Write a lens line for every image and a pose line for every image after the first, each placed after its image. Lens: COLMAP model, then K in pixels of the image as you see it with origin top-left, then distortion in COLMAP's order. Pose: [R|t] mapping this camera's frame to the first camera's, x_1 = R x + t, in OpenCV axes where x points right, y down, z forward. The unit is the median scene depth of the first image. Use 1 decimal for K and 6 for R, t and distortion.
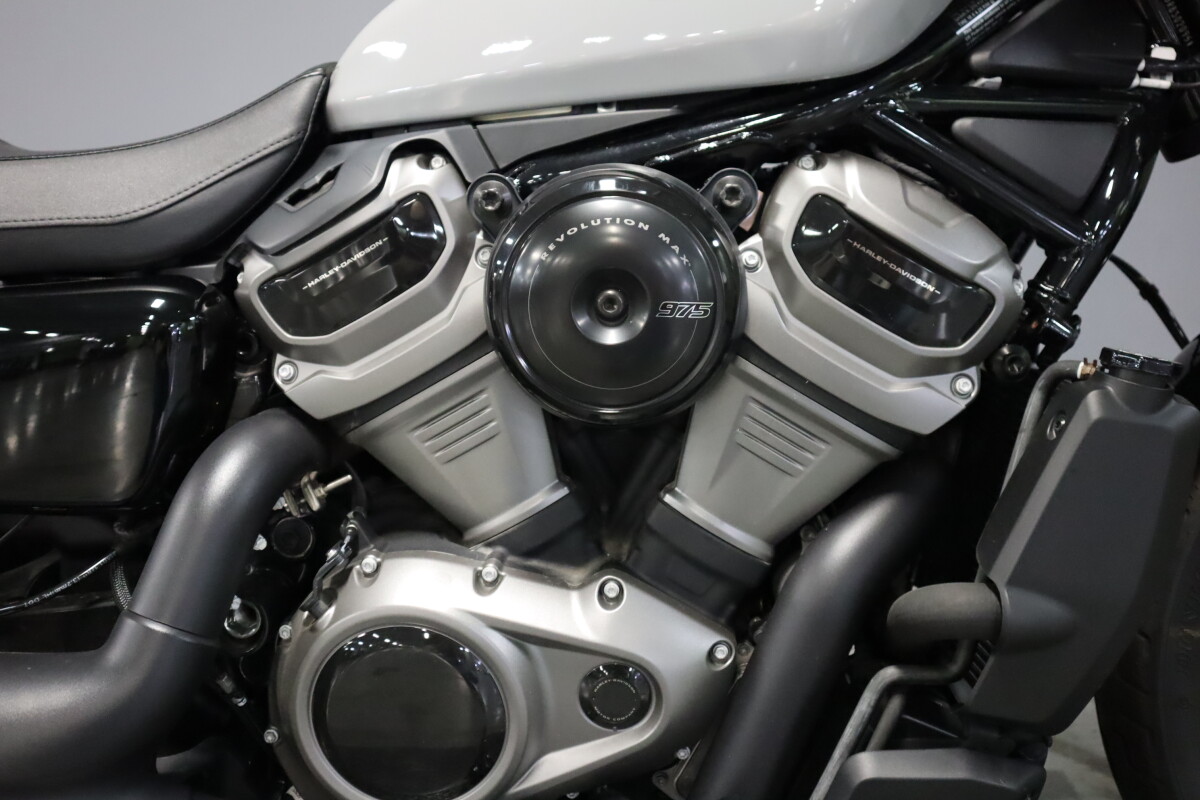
lens RADIAL K [[1242.0, 0, 600.0], [0, 1242.0, 400.0], [0, 0, 1]] dist [0.007483, 0.009804]
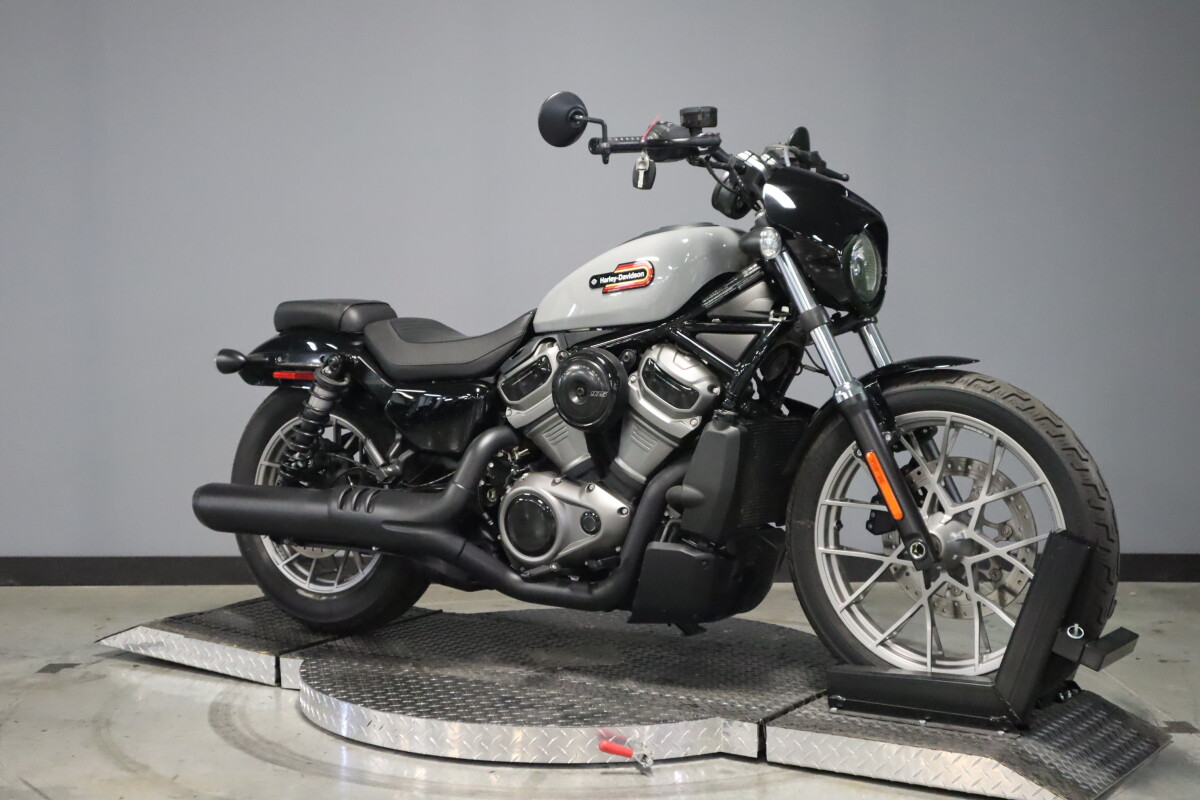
lens RADIAL K [[1727.0, 0, 600.0], [0, 1727.0, 400.0], [0, 0, 1]] dist [-0.006721, -0.021503]
pose [[0.877053, 0.025511, -0.479716, 1.982764], [-0.069324, 0.994858, -0.073839, 0.244404], [0.475365, 0.098016, 0.874311, -2.607460]]
